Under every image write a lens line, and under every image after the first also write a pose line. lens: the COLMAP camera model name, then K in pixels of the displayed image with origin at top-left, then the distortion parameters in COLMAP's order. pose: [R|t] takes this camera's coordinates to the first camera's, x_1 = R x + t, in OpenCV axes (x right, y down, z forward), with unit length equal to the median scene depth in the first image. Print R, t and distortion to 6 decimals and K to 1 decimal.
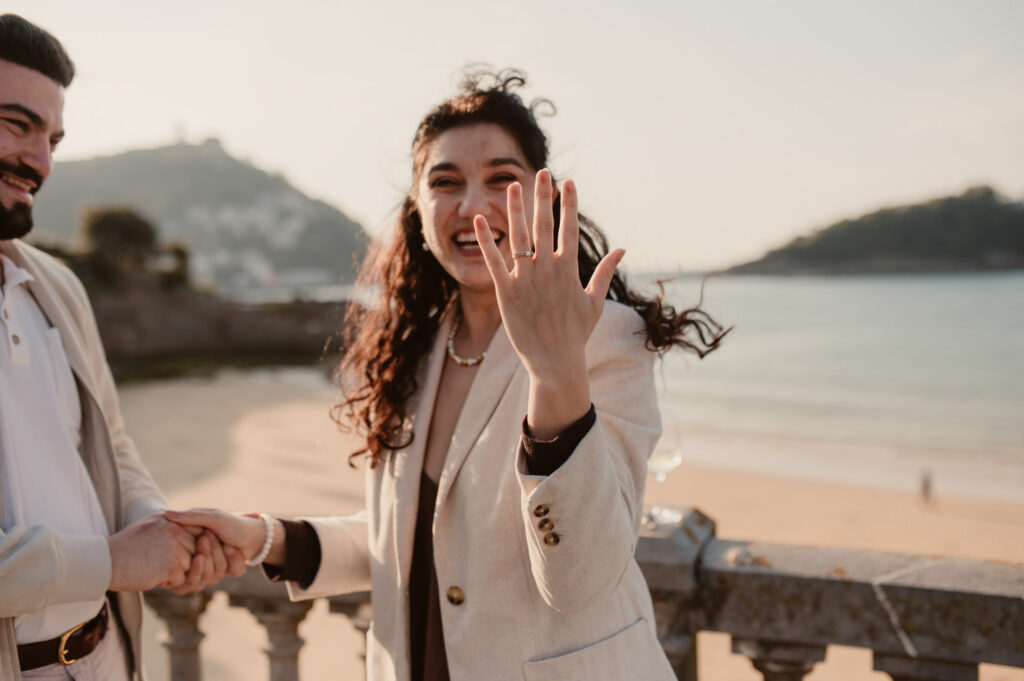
lens RADIAL K [[989.0, 0, 511.7], [0, 989.0, 341.2], [0, 0, 1]] dist [-0.061787, 0.076339]
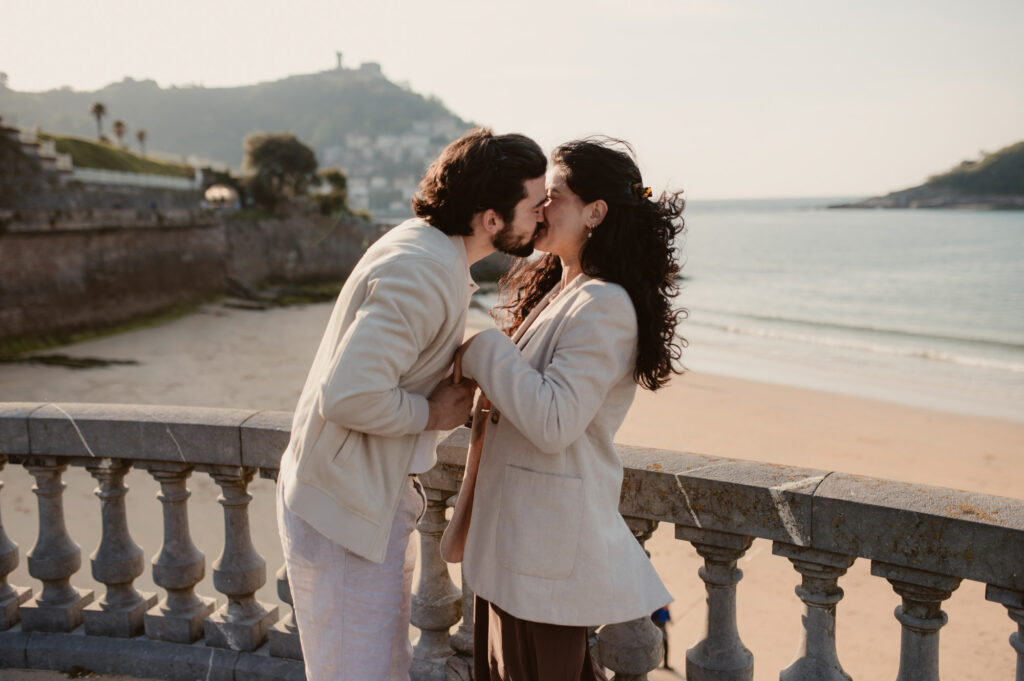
lens RADIAL K [[980.2, 0, 512.6], [0, 980.2, 343.2], [0, 0, 1]] dist [-0.066517, 0.095708]
pose [[0.988442, 0.029242, -0.148753, 0.328386], [-0.017798, 0.996819, 0.077690, -0.042655], [0.150551, -0.074144, 0.985818, -0.377052]]
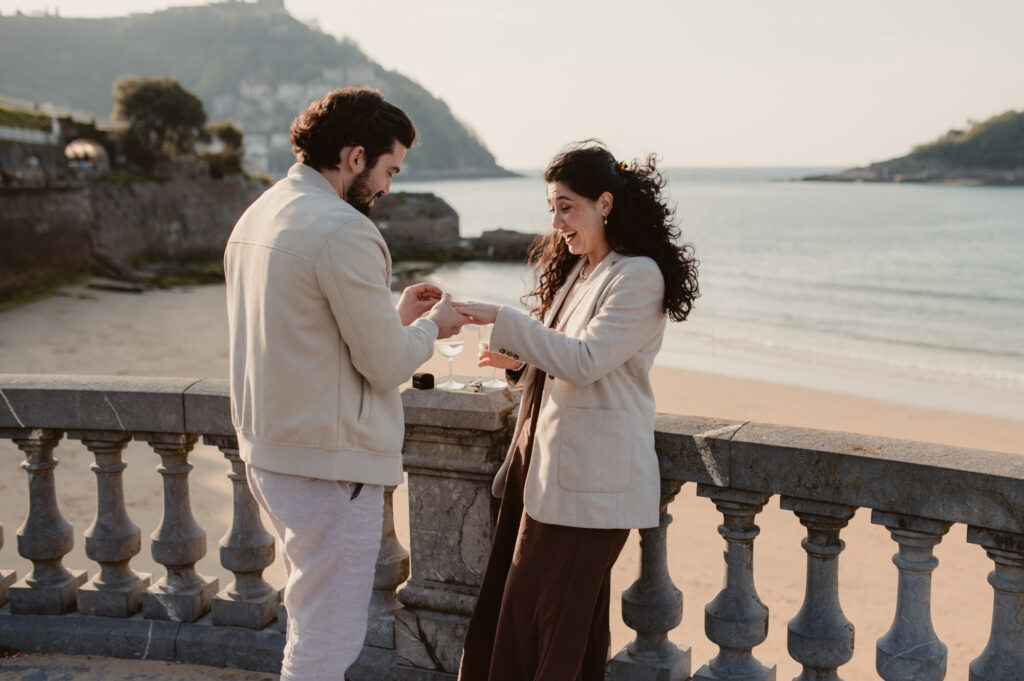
lens RADIAL K [[1148.7, 0, 600.2], [0, 1148.7, 341.1], [0, 0, 1]] dist [-0.069774, 0.103603]
pose [[0.999490, 0.029452, -0.012309, 0.356689], [-0.028359, 0.996304, 0.081077, -0.029575], [0.014652, -0.080687, 0.996632, -0.737719]]
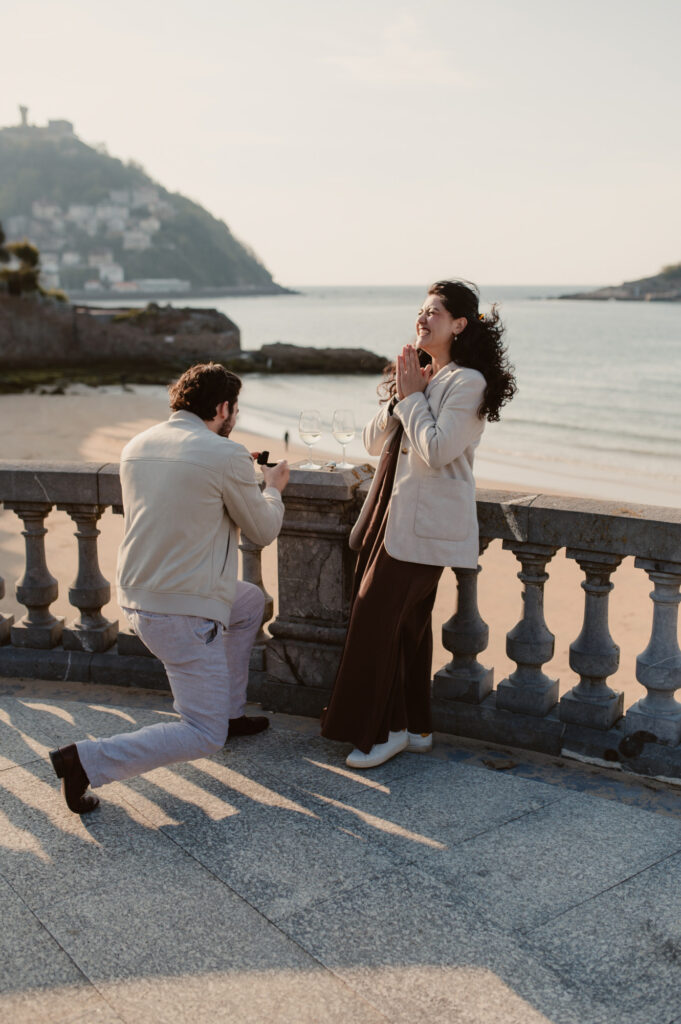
lens RADIAL K [[1066.9, 0, 368.1], [0, 1066.9, 505.7], [0, 0, 1]] dist [-0.067039, 0.096428]
pose [[0.999335, 0.034692, -0.011205, 0.244163], [-0.032866, 0.990305, 0.134969, -0.025977], [0.015779, -0.134511, 0.990786, -1.122498]]
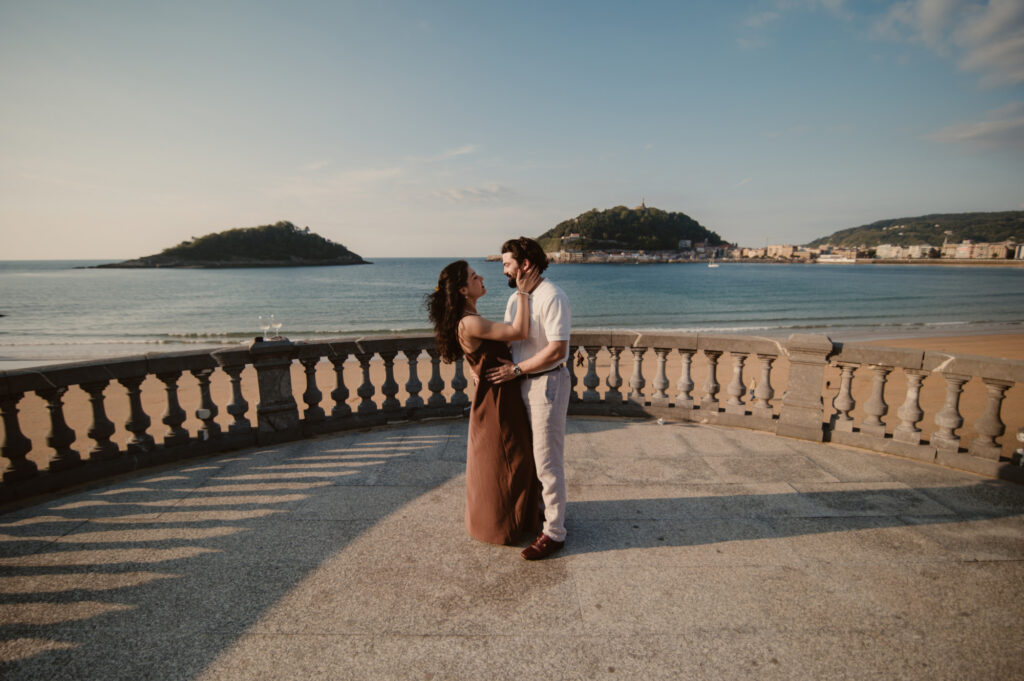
lens RADIAL K [[469.9, 0, 509.5], [0, 469.9, 341.3], [0, 0, 1]] dist [-0.016444, 0.000442]
pose [[0.634781, -0.104737, 0.765560, -0.924377], [0.035364, 0.993671, 0.106621, -0.003201], [-0.771882, -0.040608, 0.634468, -1.332429]]
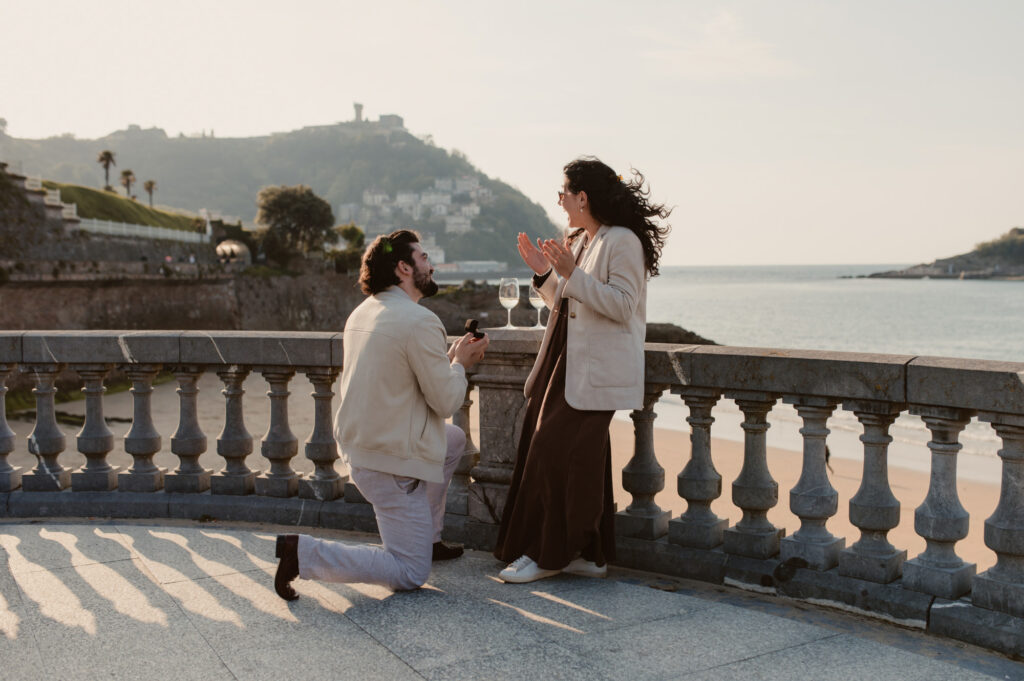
lens RADIAL K [[1052.6, 0, 551.3], [0, 1052.6, 346.9], [0, 0, 1]] dist [-0.067341, 0.101860]
pose [[0.989884, 0.035150, -0.137457, 0.537821], [-0.033949, 0.999362, 0.011070, 0.210901], [0.137758, -0.006292, 0.990446, -1.360288]]
